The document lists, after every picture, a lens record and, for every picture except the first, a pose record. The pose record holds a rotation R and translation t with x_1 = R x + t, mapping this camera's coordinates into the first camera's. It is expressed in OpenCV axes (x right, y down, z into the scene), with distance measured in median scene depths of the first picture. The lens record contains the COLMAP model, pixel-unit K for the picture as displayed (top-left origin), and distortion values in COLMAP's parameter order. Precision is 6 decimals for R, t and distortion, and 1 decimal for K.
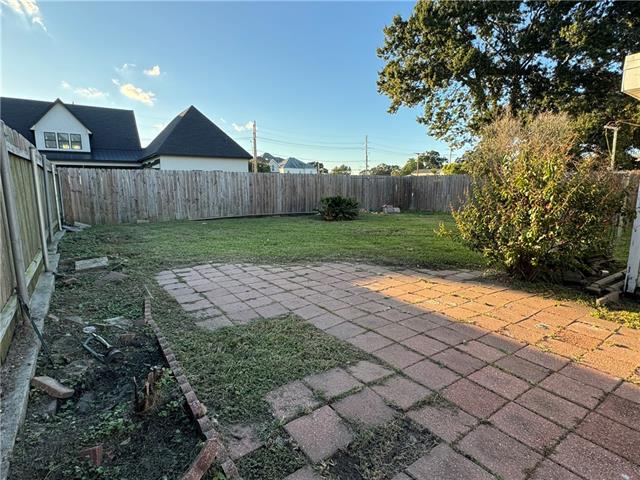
lens RADIAL K [[339.3, 0, 318.7], [0, 339.3, 237.5], [0, 0, 1]] dist [0.000306, 0.001472]
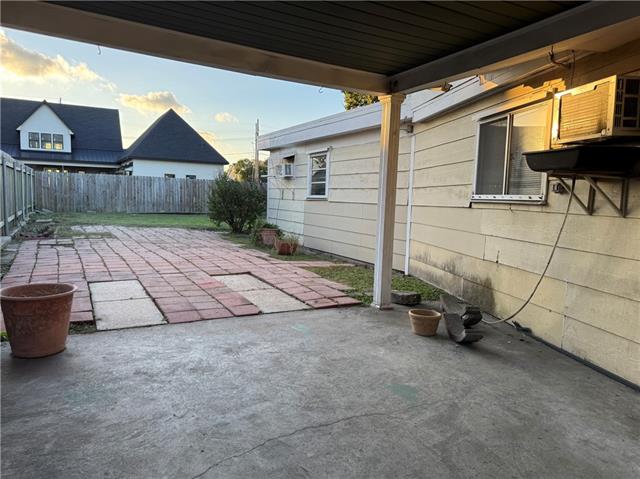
lens RADIAL K [[447.1, 0, 321.0], [0, 447.1, 240.2], [0, 0, 1]] dist [0.001782, -0.005393]
pose [[0.995361, 0.041818, -0.086644, 0.184100], [-0.046427, 0.997574, -0.051876, 0.038498], [0.084265, 0.055658, 0.994888, -0.229578]]
